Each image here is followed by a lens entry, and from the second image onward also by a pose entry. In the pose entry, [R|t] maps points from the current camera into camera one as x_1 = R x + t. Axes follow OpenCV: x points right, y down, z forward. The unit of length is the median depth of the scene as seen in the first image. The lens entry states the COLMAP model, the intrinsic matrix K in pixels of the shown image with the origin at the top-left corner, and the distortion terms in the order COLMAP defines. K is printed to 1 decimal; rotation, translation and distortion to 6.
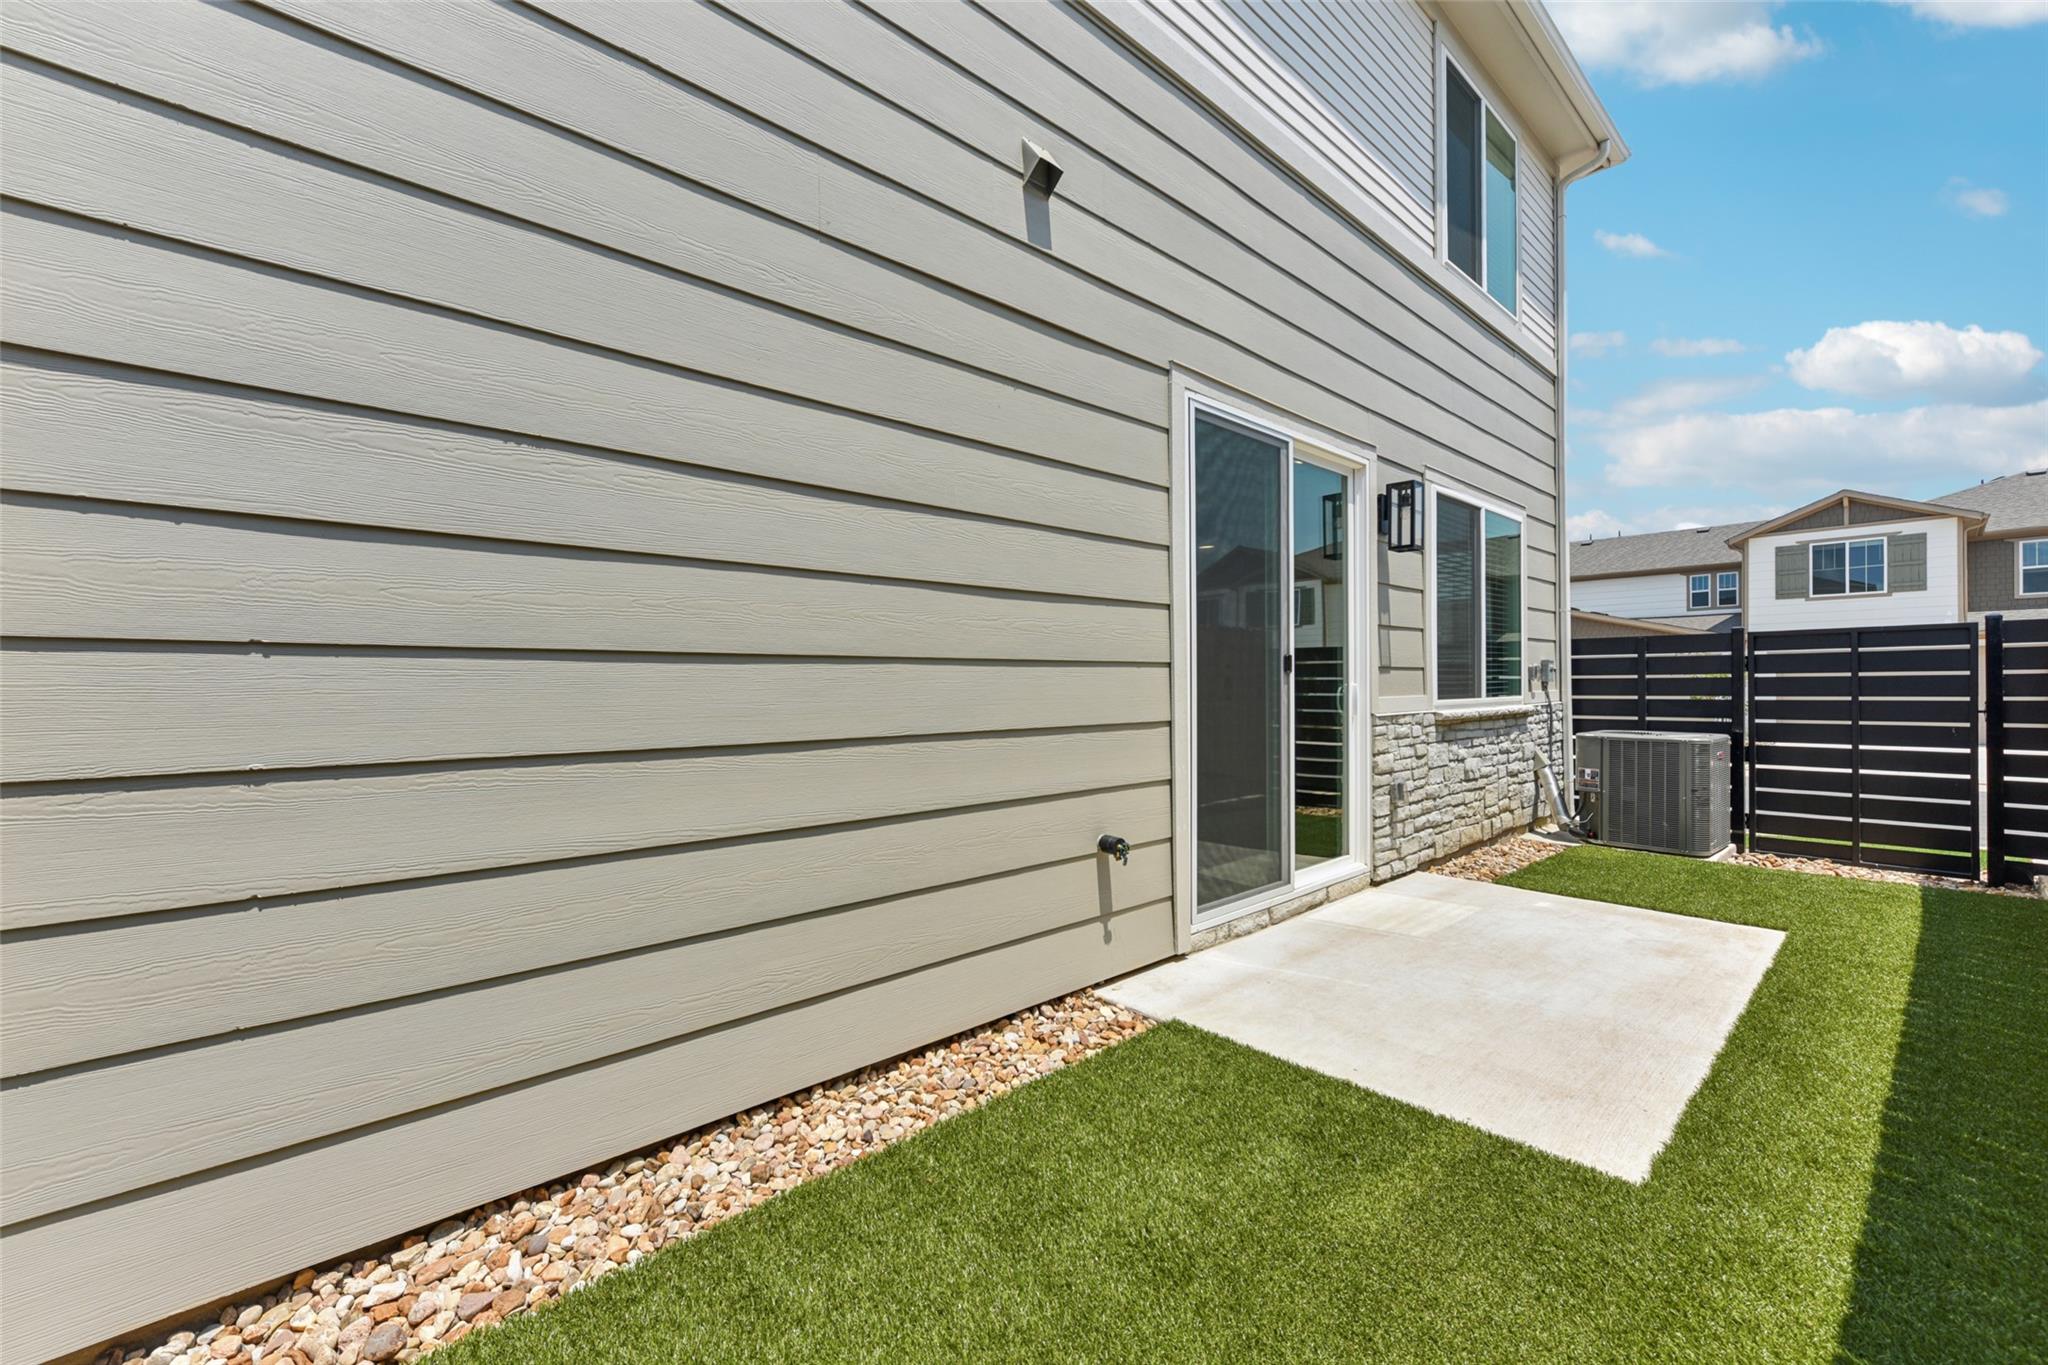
lens RADIAL K [[840.7, 0, 1024.0], [0, 840.7, 682.5], [0, 0, 1]] dist [0.001165, 0.000010]
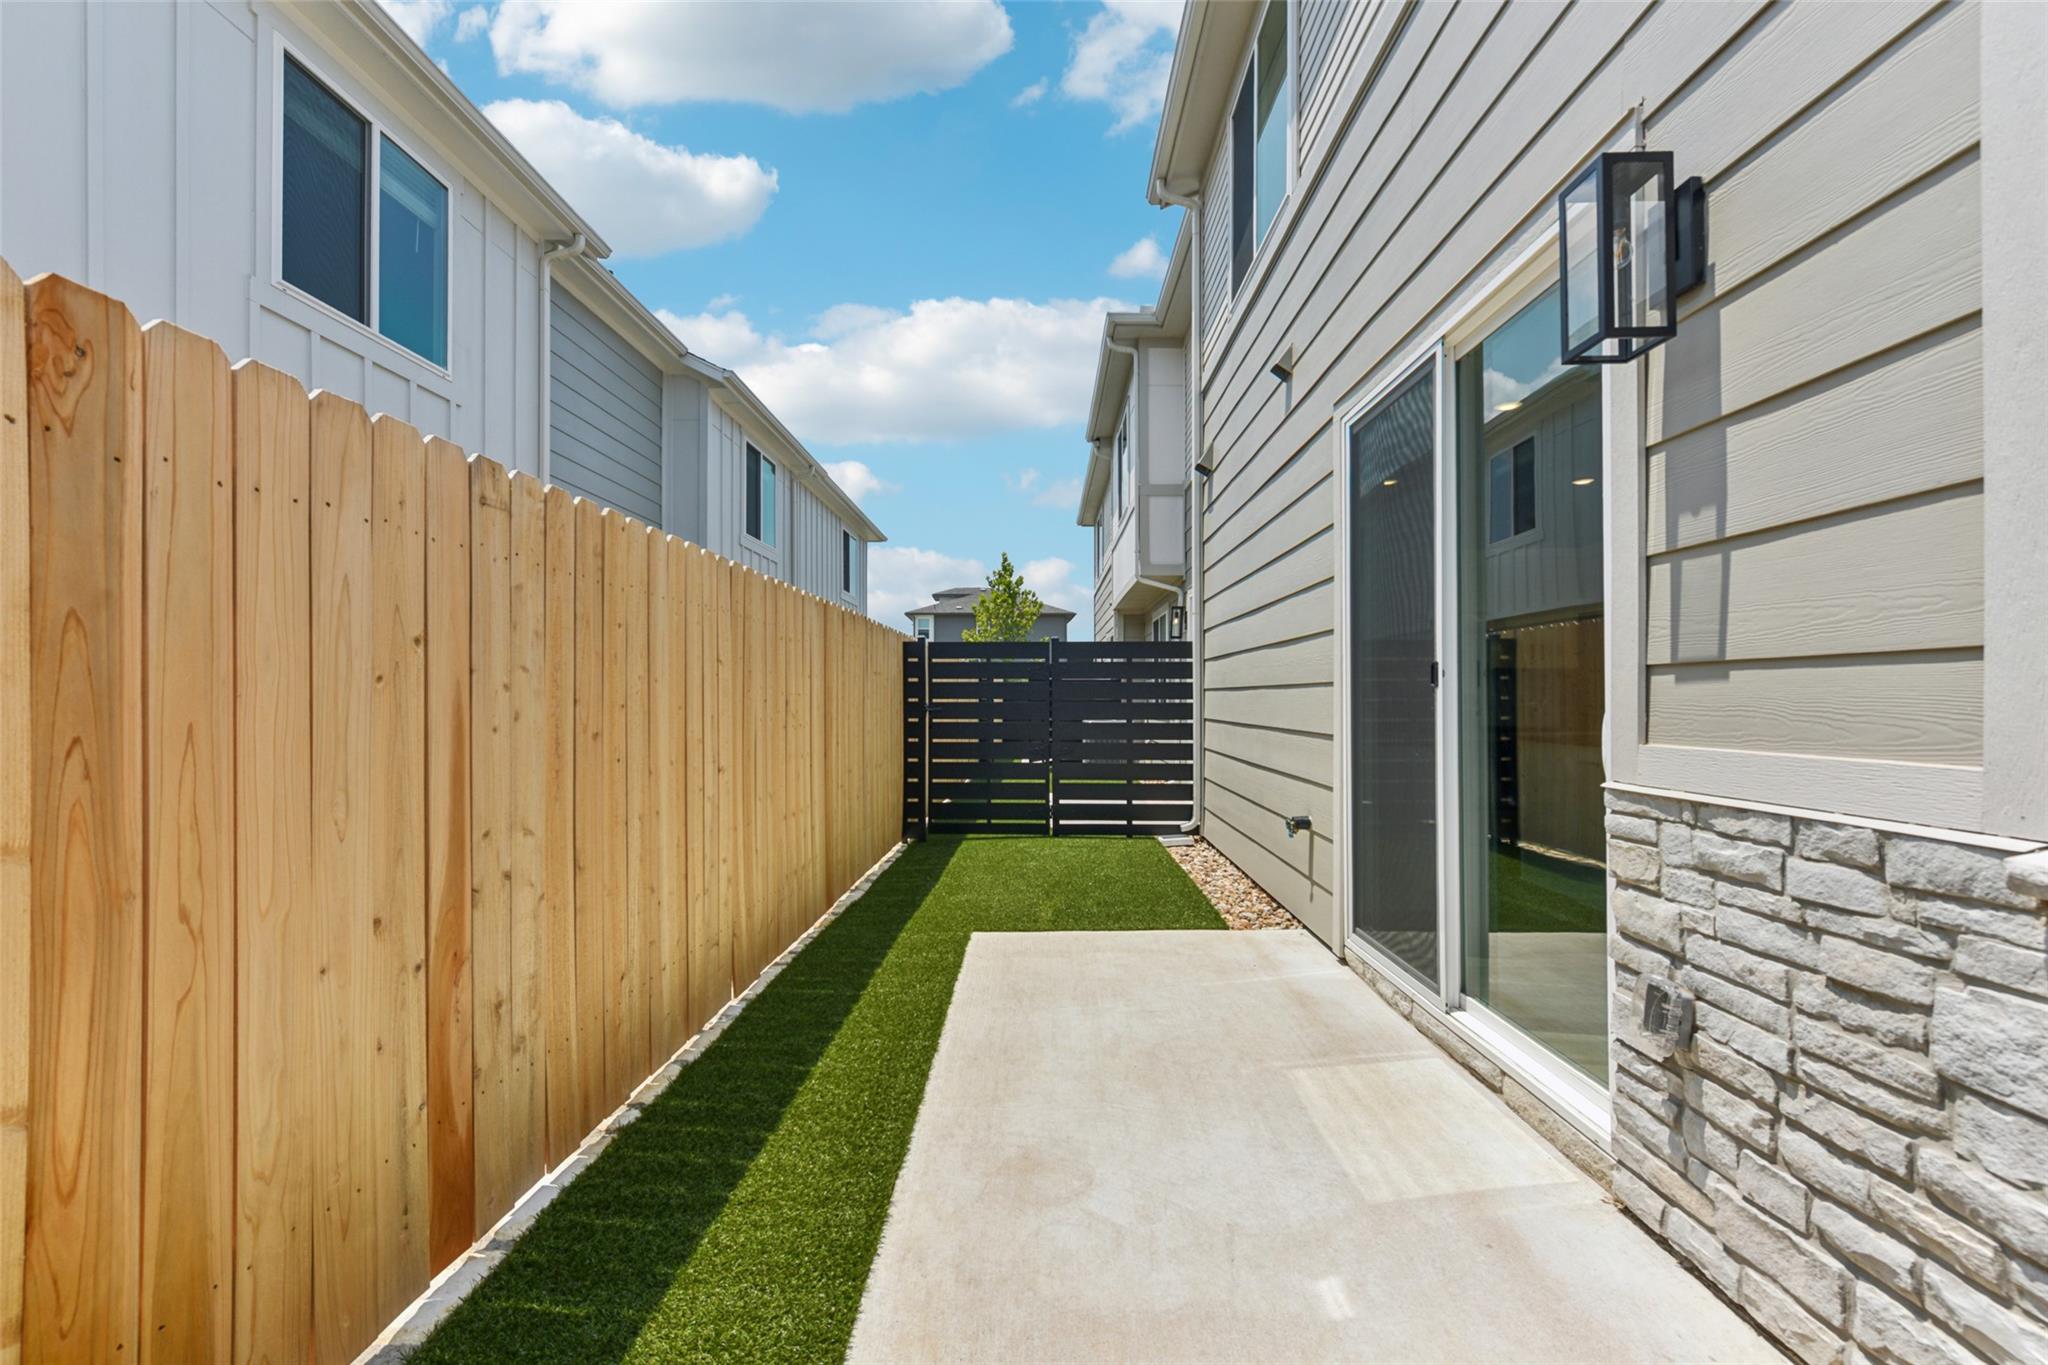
lens RADIAL K [[912.7, 0, 1017.5], [0, 912.7, 675.4], [0, 0, 1]] dist [0.000232, 0.000045]
pose [[-0.702787, -0.009309, -0.711339, 1.297688], [0.006939, 0.999777, -0.019938, -0.011271], [0.711366, -0.018948, -0.702566, 1.529064]]
